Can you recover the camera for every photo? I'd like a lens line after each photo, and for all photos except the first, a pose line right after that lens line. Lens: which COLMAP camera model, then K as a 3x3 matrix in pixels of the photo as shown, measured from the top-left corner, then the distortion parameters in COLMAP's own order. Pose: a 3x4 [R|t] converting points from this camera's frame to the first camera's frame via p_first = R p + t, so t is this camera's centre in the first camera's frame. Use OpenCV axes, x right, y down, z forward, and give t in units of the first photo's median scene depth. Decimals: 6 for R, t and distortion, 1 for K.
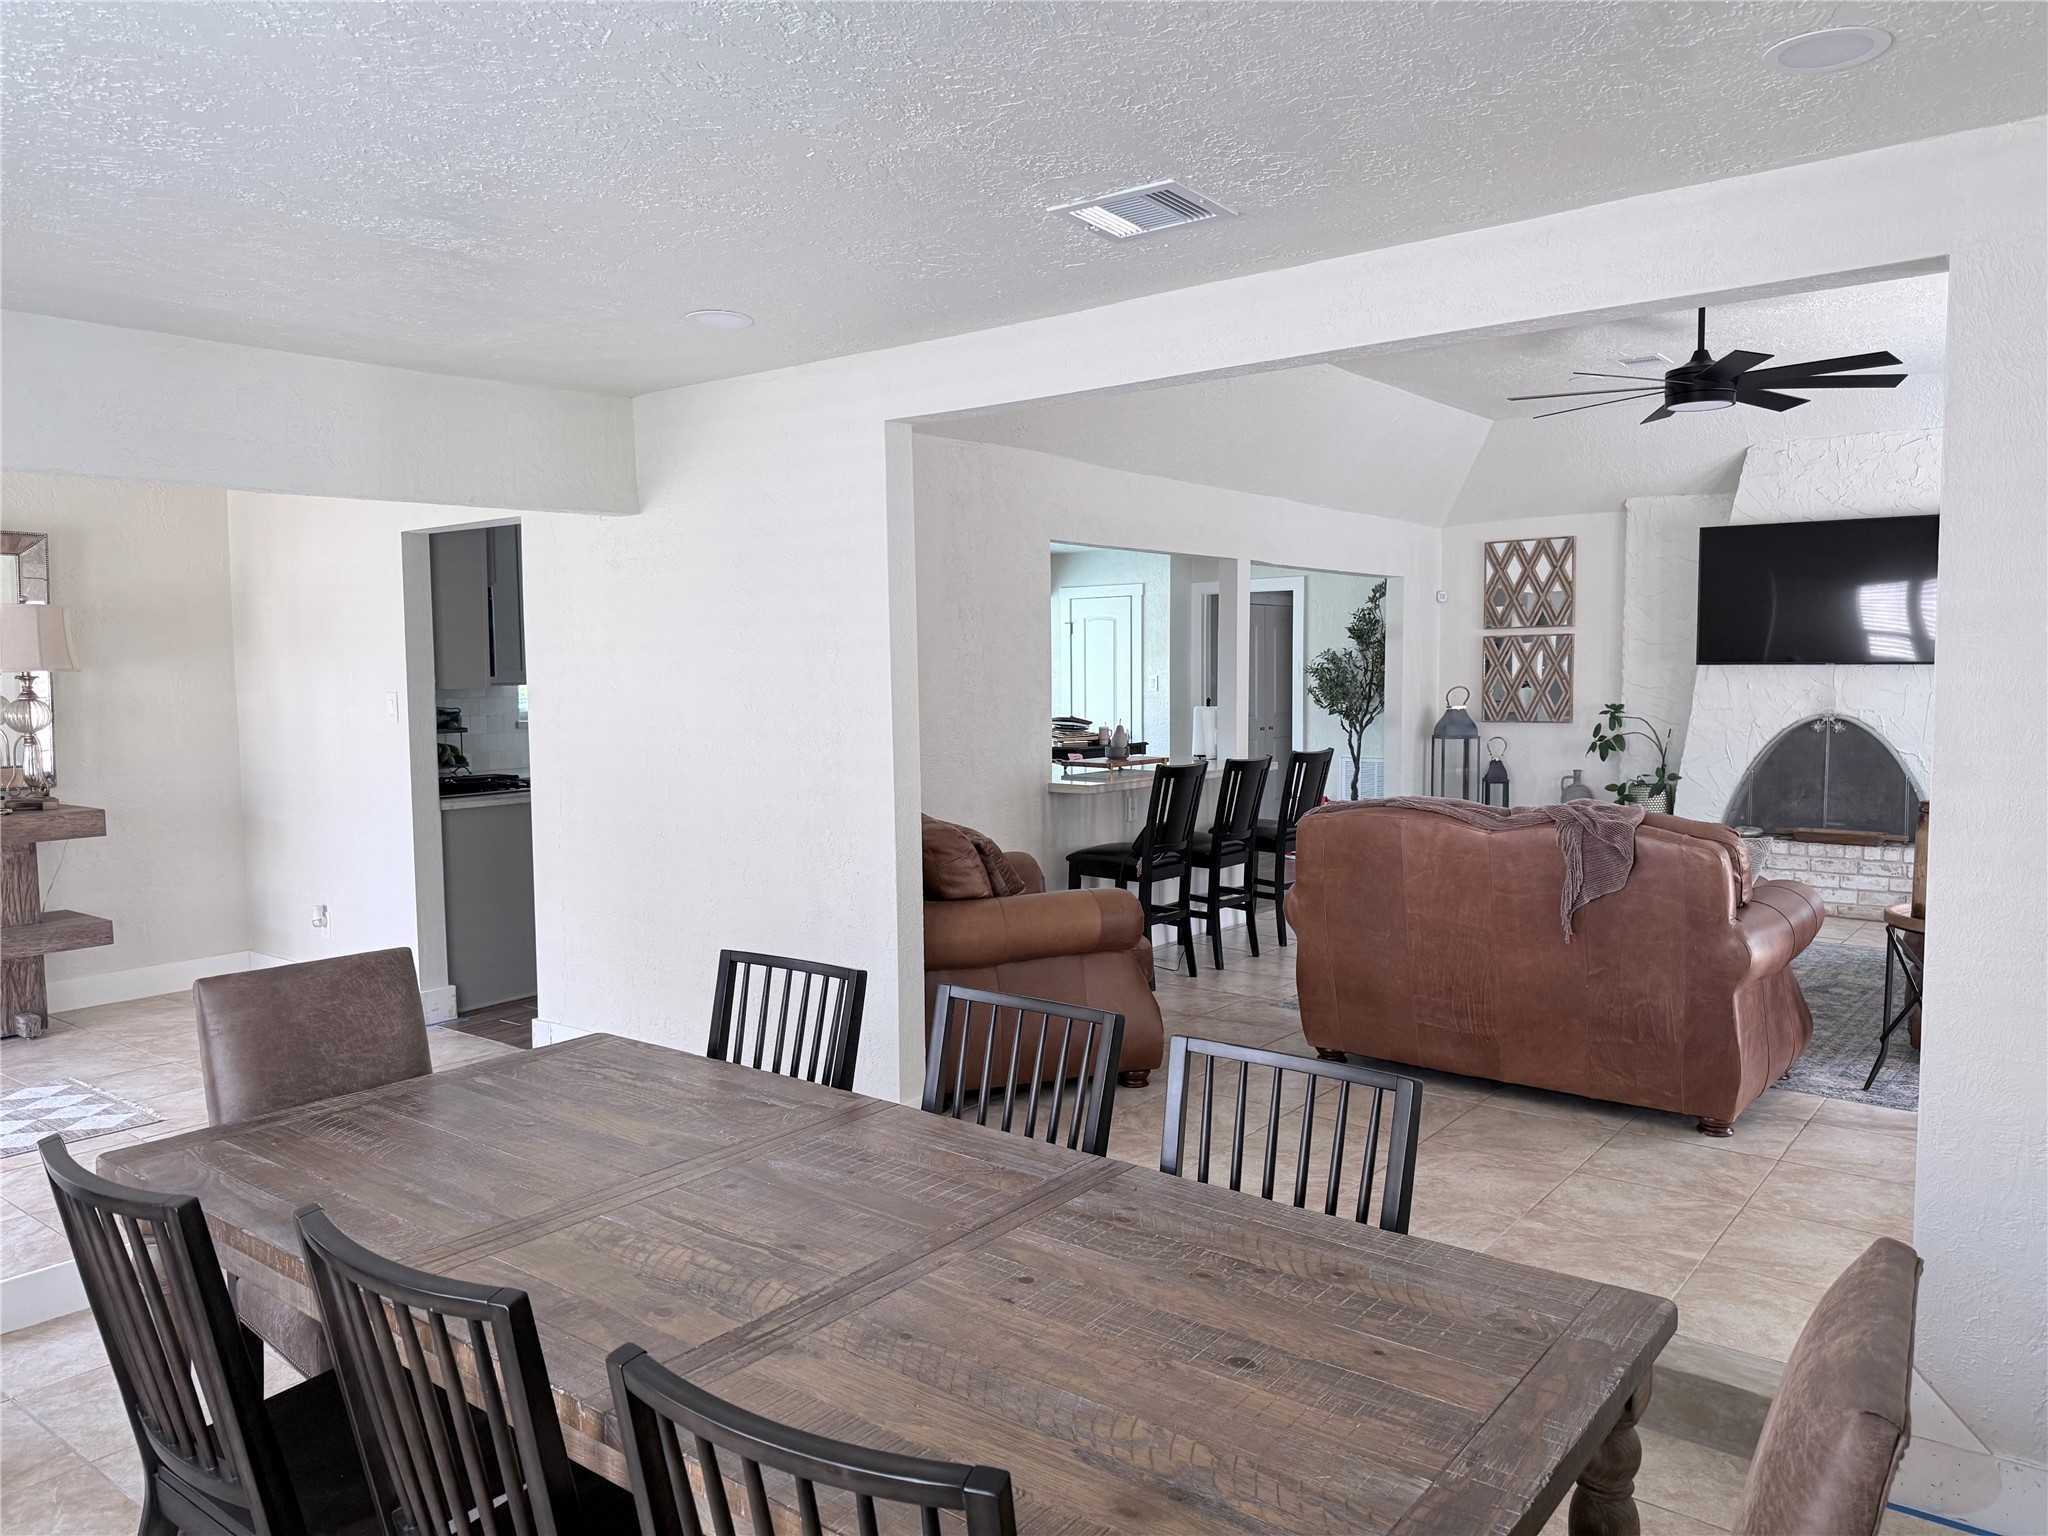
lens RADIAL K [[1436.5, 0, 1021.0], [0, 1436.5, 772.9], [0, 0, 1]] dist [0.065580, -0.079348]
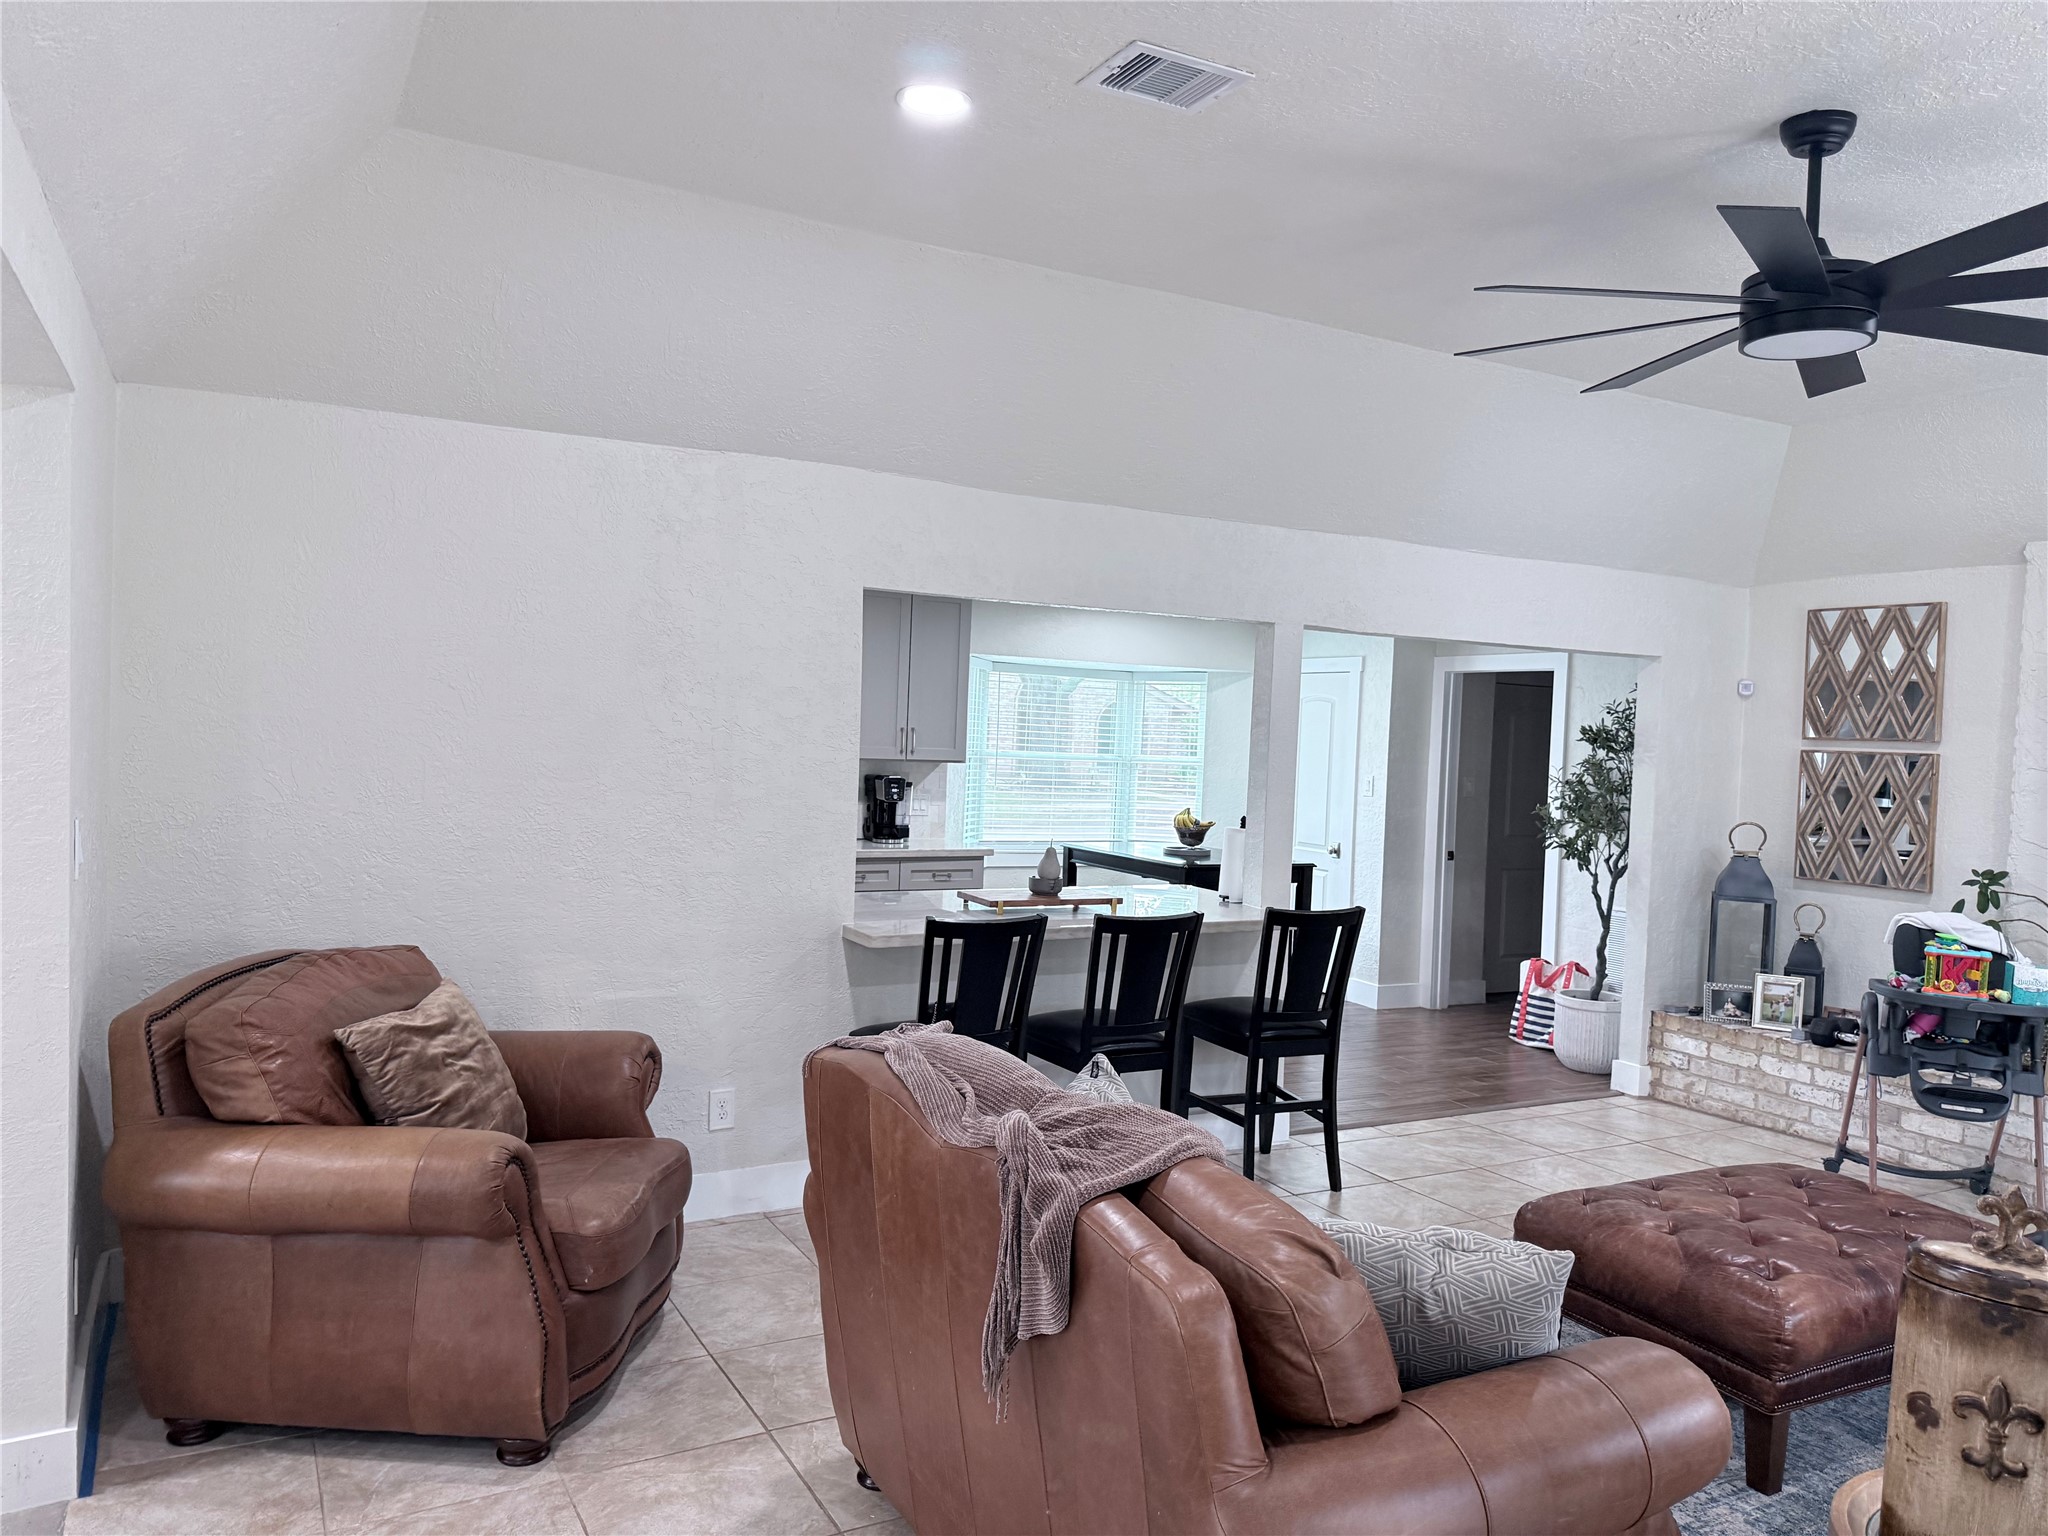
lens RADIAL K [[1436.5, 0, 1037.1], [0, 1436.5, 762.7], [0, 0, 1]] dist [0.065580, -0.079348]
pose [[0.922149, 0.054240, -0.383014, 0.417337], [-0.075861, 0.996252, -0.041562, -0.056757], [0.379324, 0.067382, 0.922807, 0.412186]]
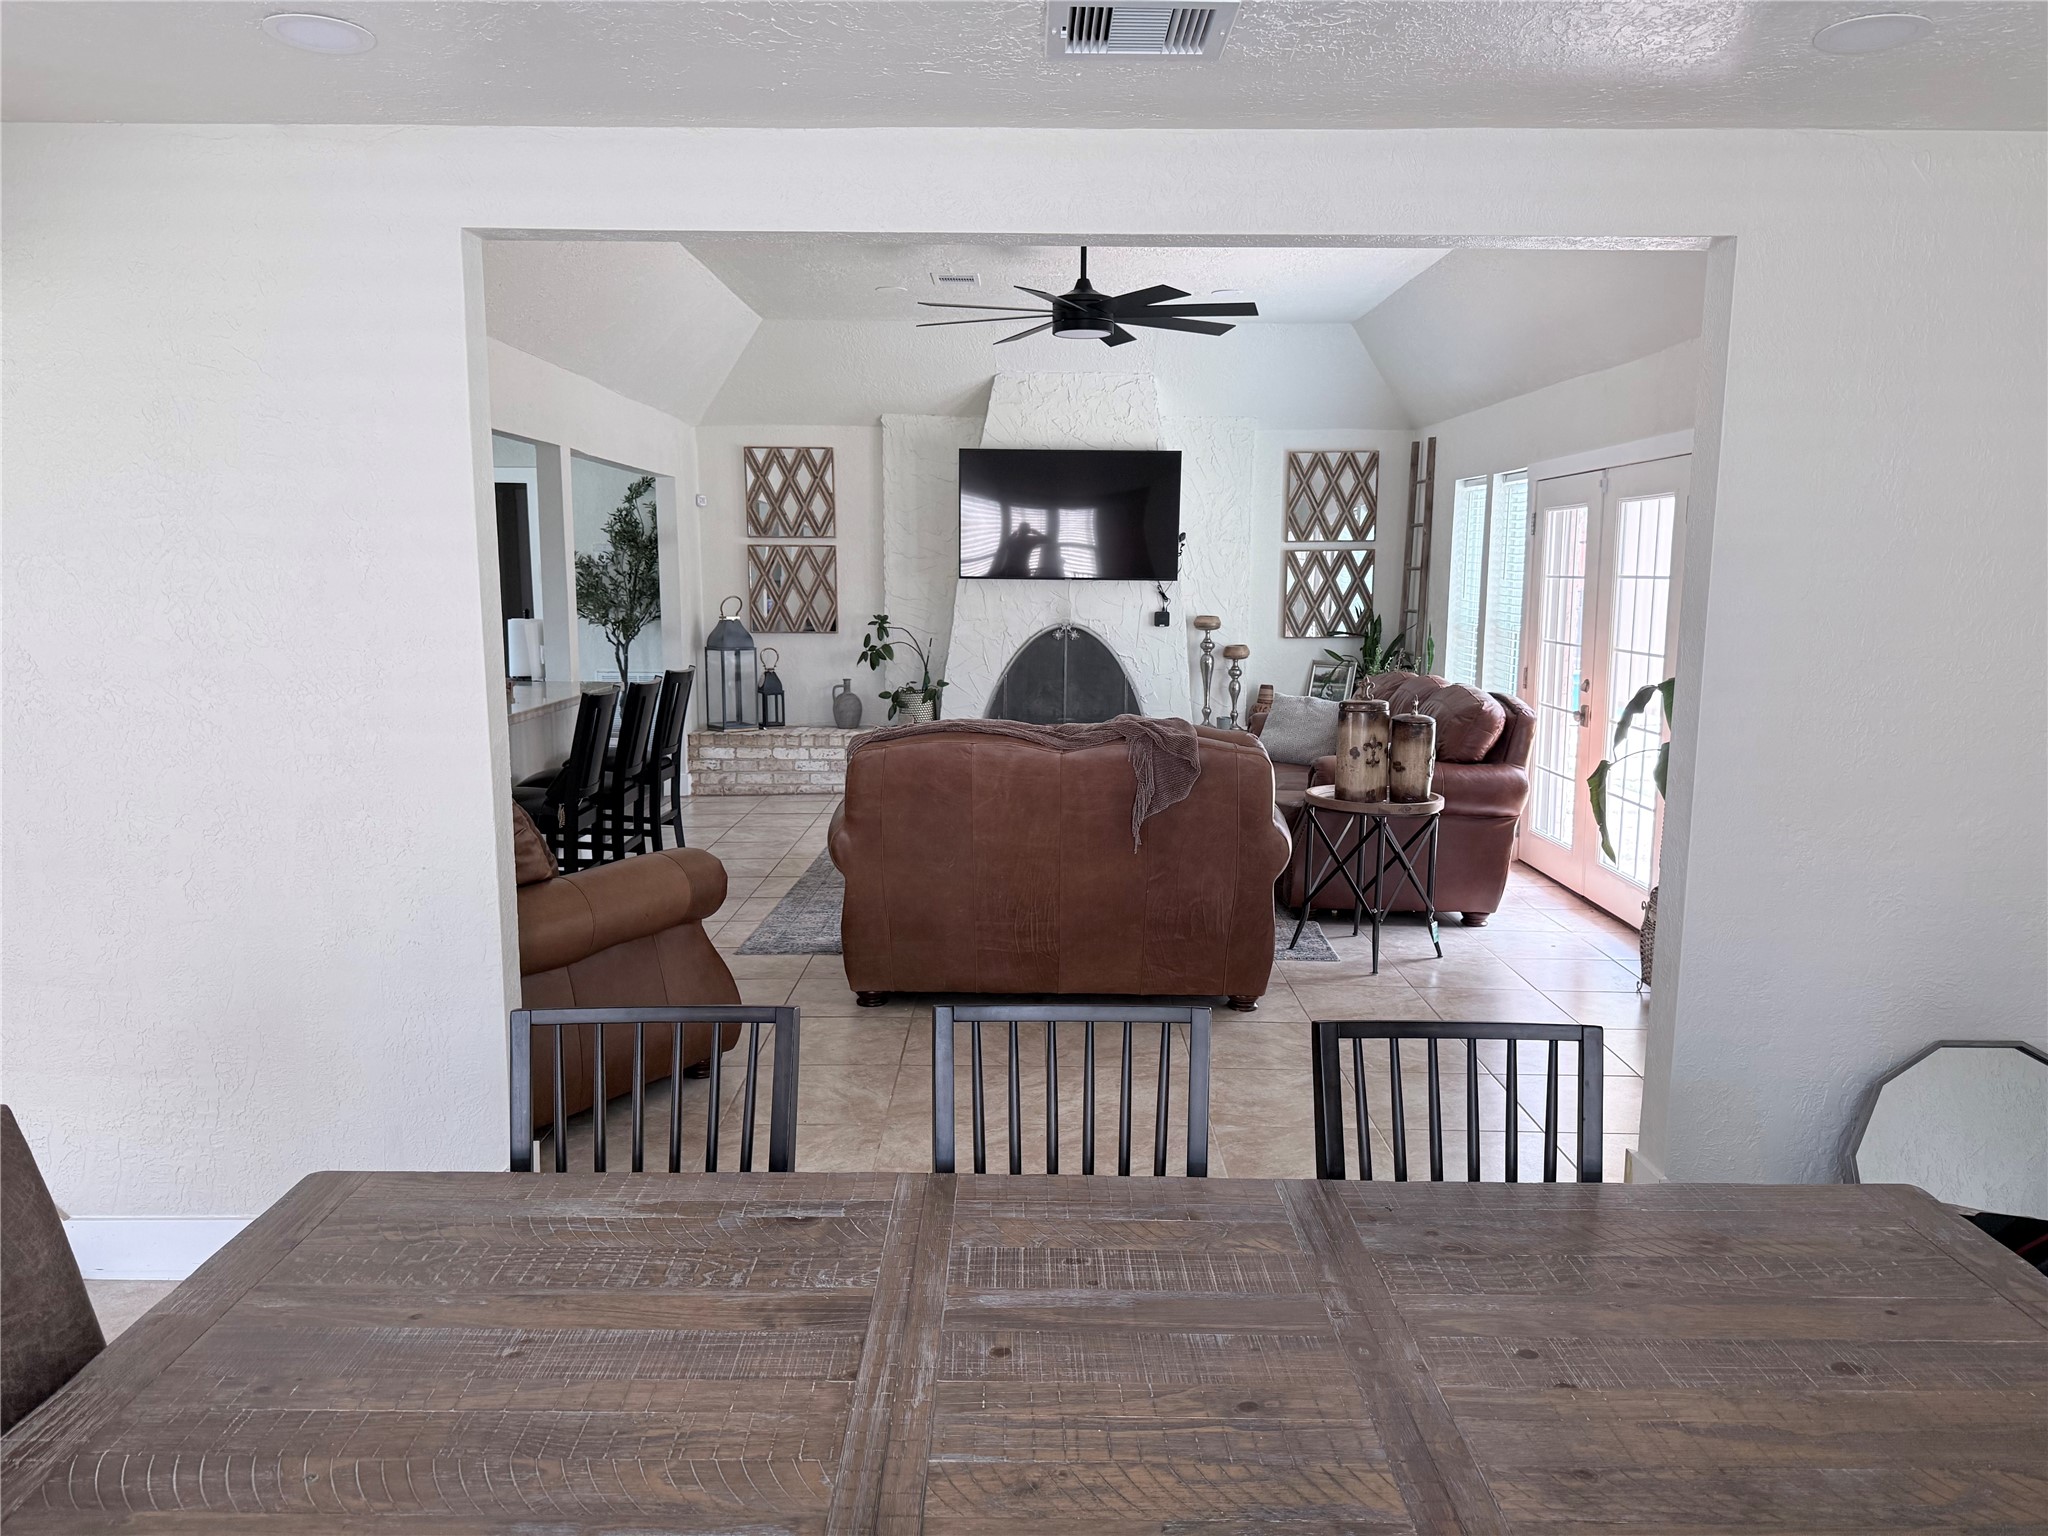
lens RADIAL K [[1436.5, 0, 1025.2], [0, 1436.5, 784.1], [0, 0, 1]] dist [0.065580, -0.079348]
pose [[0.789388, -0.079735, 0.608695, -0.229259], [0.034746, 0.995743, 0.085374, -0.016735], [-0.612911, -0.046244, 0.788798, 0.177702]]
